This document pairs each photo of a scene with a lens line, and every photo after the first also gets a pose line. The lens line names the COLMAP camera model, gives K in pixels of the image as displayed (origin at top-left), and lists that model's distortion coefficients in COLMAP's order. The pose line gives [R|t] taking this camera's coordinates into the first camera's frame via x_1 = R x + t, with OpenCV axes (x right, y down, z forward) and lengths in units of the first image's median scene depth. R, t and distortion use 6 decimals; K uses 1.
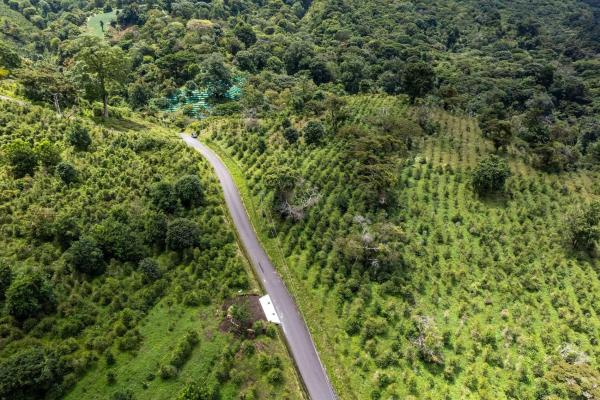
lens RADIAL K [[385.5, 0, 298.0], [0, 385.5, 200.5], [0, 0, 1]] dist [-0.079824, 0.072722]
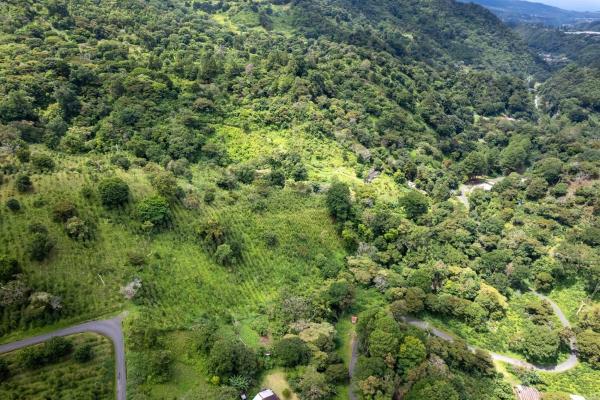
lens RADIAL K [[385.5, 0, 299.5], [0, 385.5, 202.0], [0, 0, 1]] dist [-0.079824, 0.072722]
pose [[0.622642, -0.391178, 0.677714, 0.297564], [0.293735, 0.919587, 0.260922, -0.042903], [-0.725283, 0.036607, 0.687476, -1.004134]]
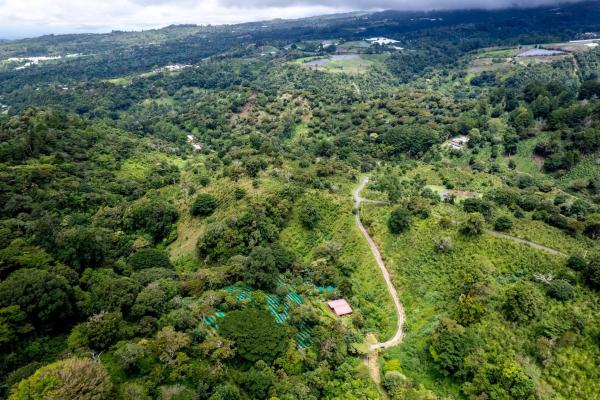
lens RADIAL K [[385.5, 0, 299.3], [0, 385.5, 196.3], [0, 0, 1]] dist [-0.079824, 0.072722]
pose [[-0.770399, -0.287045, 0.569290, -1.354075], [0.225317, 0.712719, 0.664277, -1.847584], [-0.596421, 0.640029, -0.484402, 2.353606]]
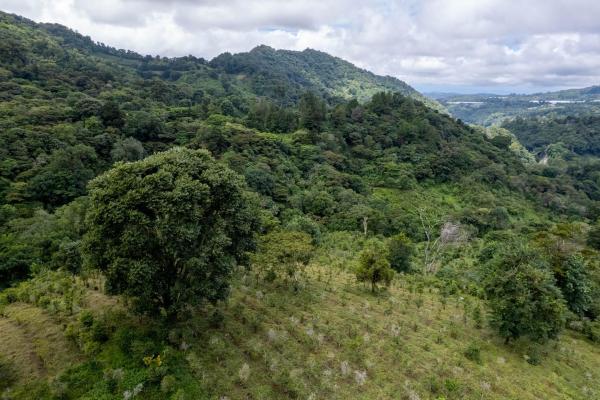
lens RADIAL K [[385.5, 0, 298.4], [0, 385.5, 204.0], [0, 0, 1]] dist [-0.079824, 0.072722]
pose [[0.347882, -0.302635, 0.887350, 0.190789], [0.358995, 0.917332, 0.172118, -0.403697], [-0.866084, 0.258678, 0.427768, 1.009575]]
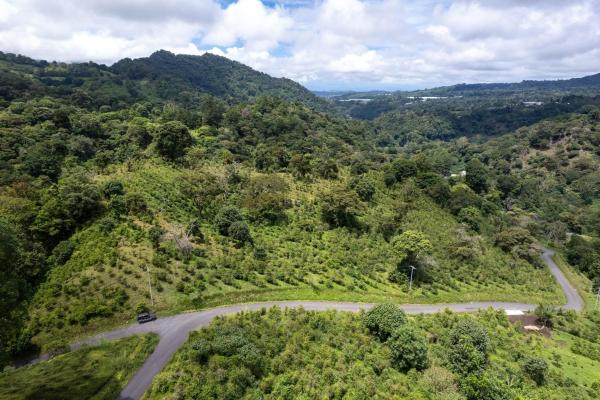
lens RADIAL K [[385.5, 0, 299.5], [0, 385.5, 202.6], [0, 0, 1]] dist [-0.079824, 0.072722]
pose [[0.111048, -0.318484, 0.941401, -0.671980], [0.383443, 0.887644, 0.255066, -0.354437], [-0.916864, 0.332649, 0.220692, 0.673016]]
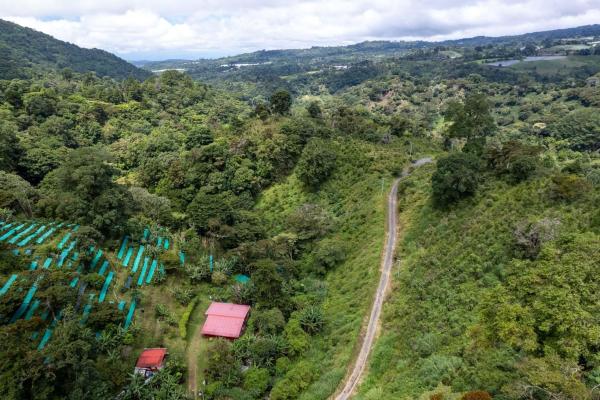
lens RADIAL K [[385.5, 0, 300.7], [0, 385.5, 200.8], [0, 0, 1]] dist [-0.079824, 0.072722]
pose [[-0.387648, -0.359596, 0.848776, -1.273589], [0.349393, 0.794751, 0.496281, -0.839964], [-0.853026, 0.488939, -0.182443, 1.642133]]
